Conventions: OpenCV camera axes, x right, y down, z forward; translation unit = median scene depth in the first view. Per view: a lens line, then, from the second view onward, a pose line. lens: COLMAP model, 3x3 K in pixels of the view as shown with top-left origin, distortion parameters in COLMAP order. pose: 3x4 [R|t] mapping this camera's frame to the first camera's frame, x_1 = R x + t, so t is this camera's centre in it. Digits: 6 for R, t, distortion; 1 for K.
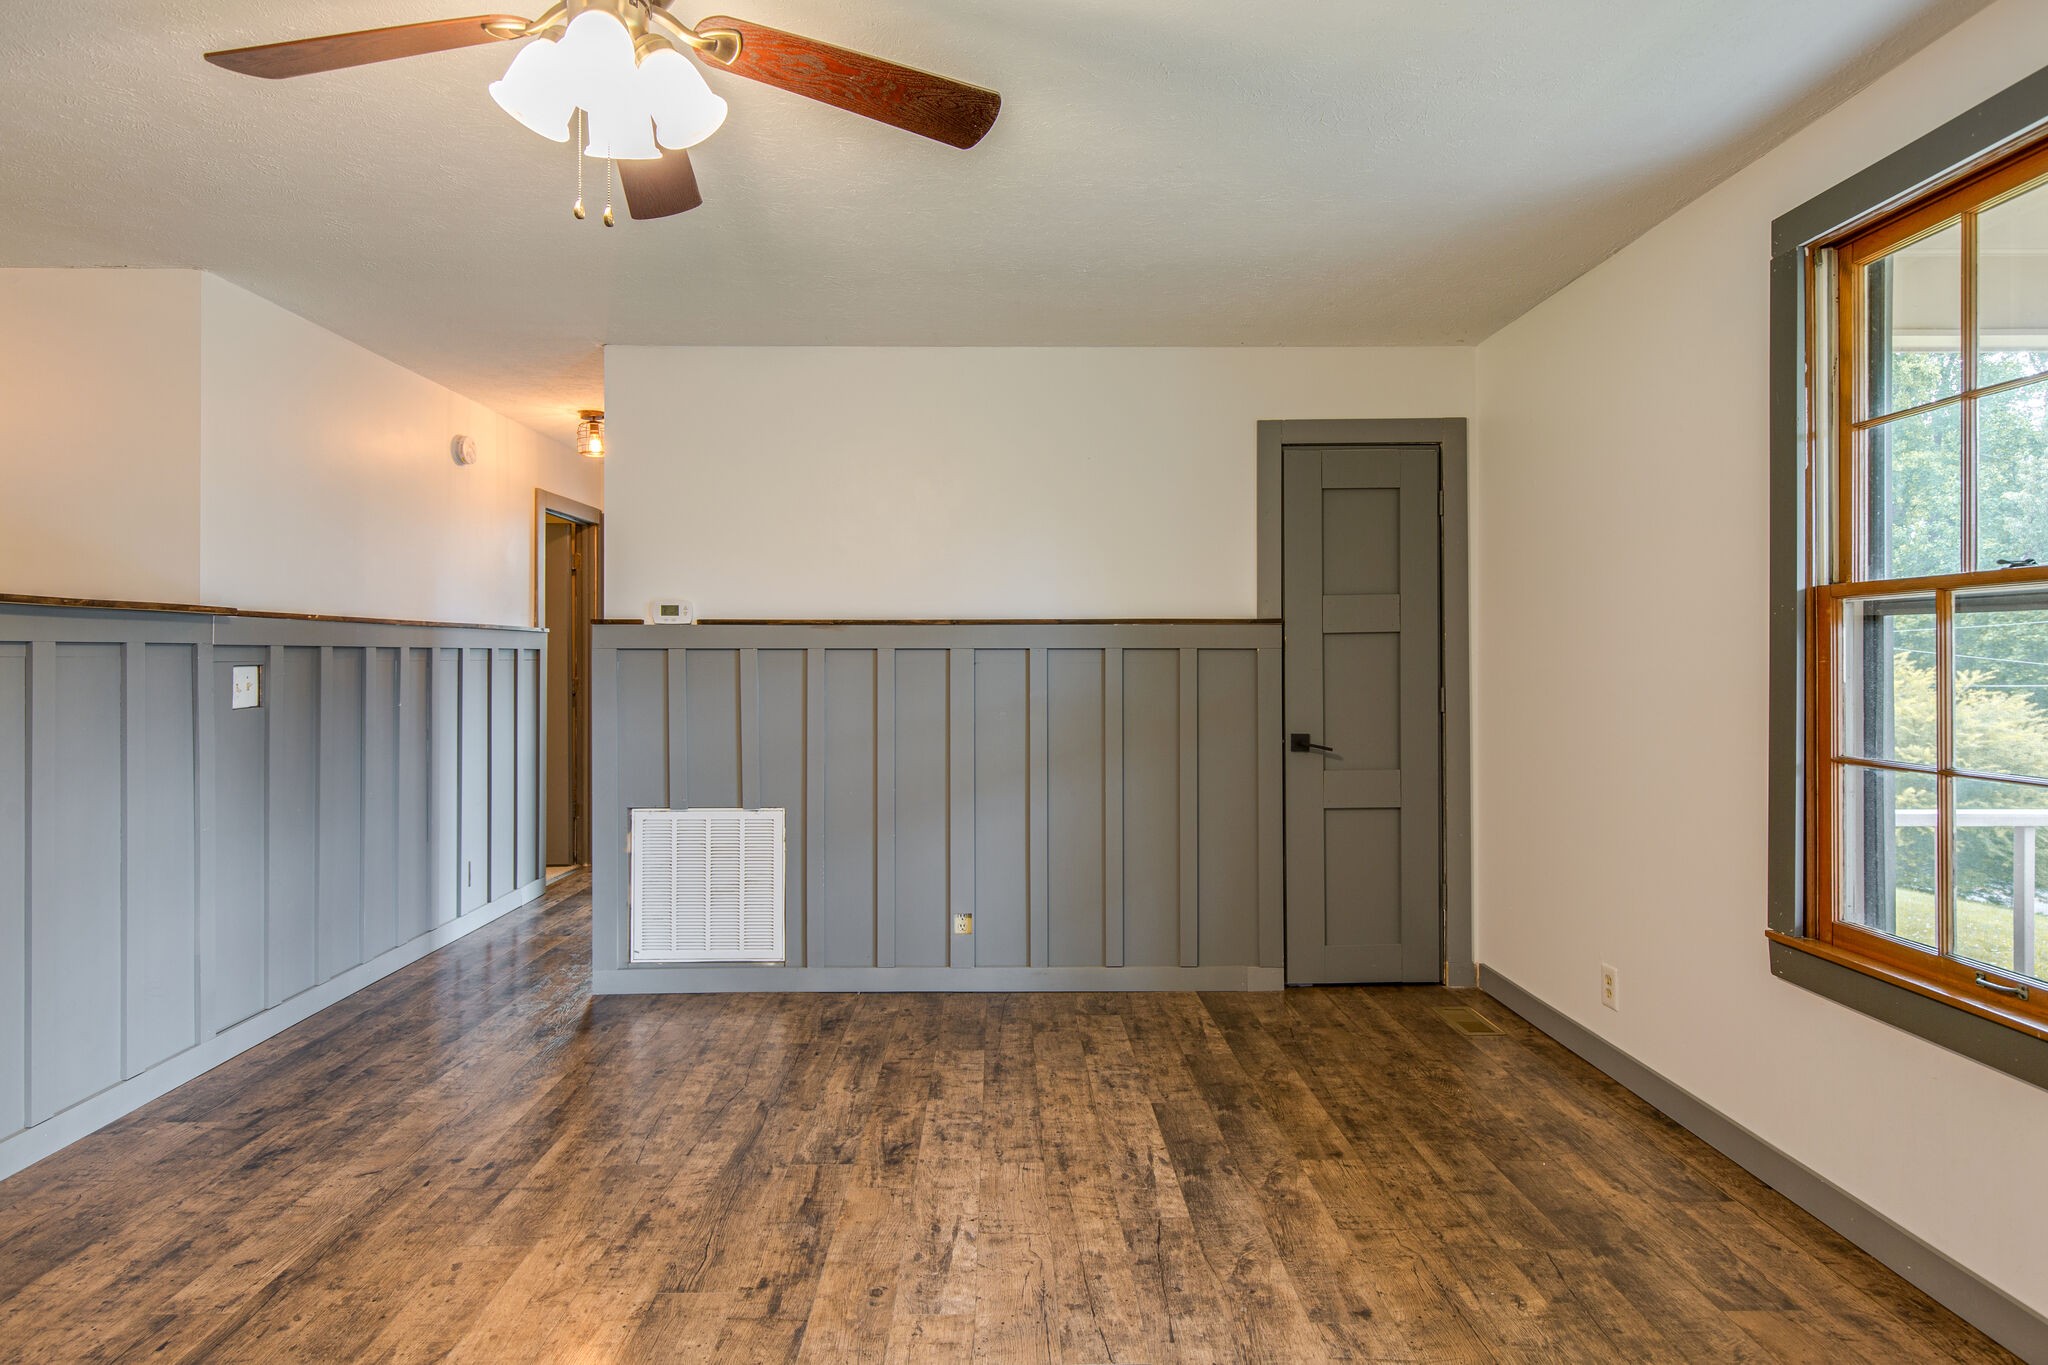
lens RADIAL K [[1131.7, 0, 1023.9], [0, 1131.7, 628.7], [0, 0, 1]] dist [0.003460, 0.000416]
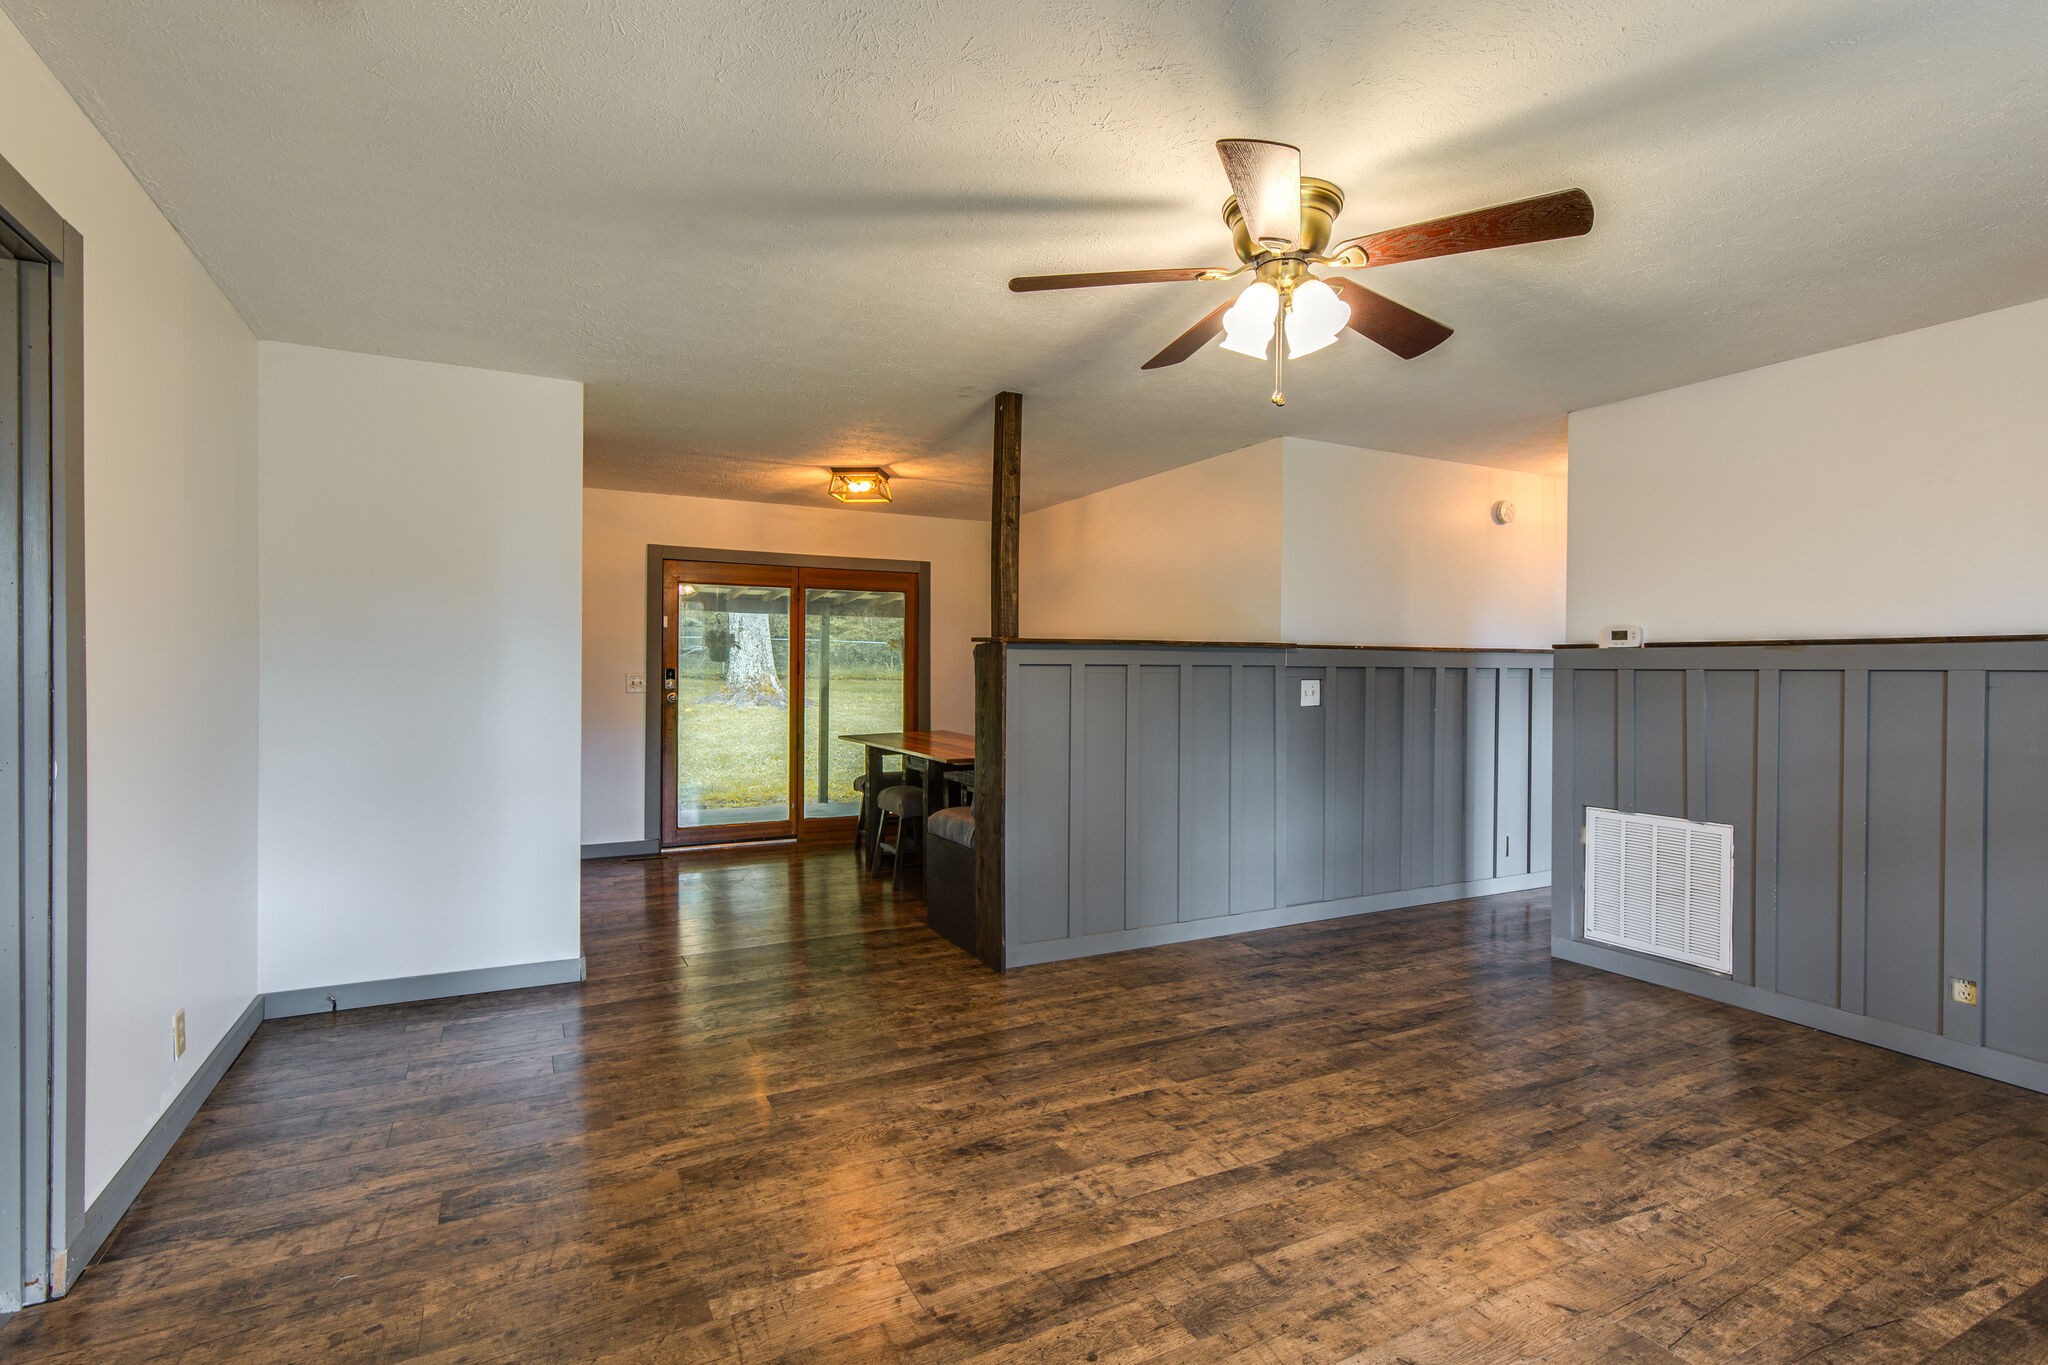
lens RADIAL K [[1004.2, 0, 1019.3], [0, 1004.2, 631.9], [0, 0, 1]] dist [0.003312, 0.000834]
pose [[0.433172, -0.030493, -0.900795, 0.434662], [0.015063, 0.999533, -0.026592, -0.002784], [0.901185, -0.002050, 0.433429, 0.031081]]
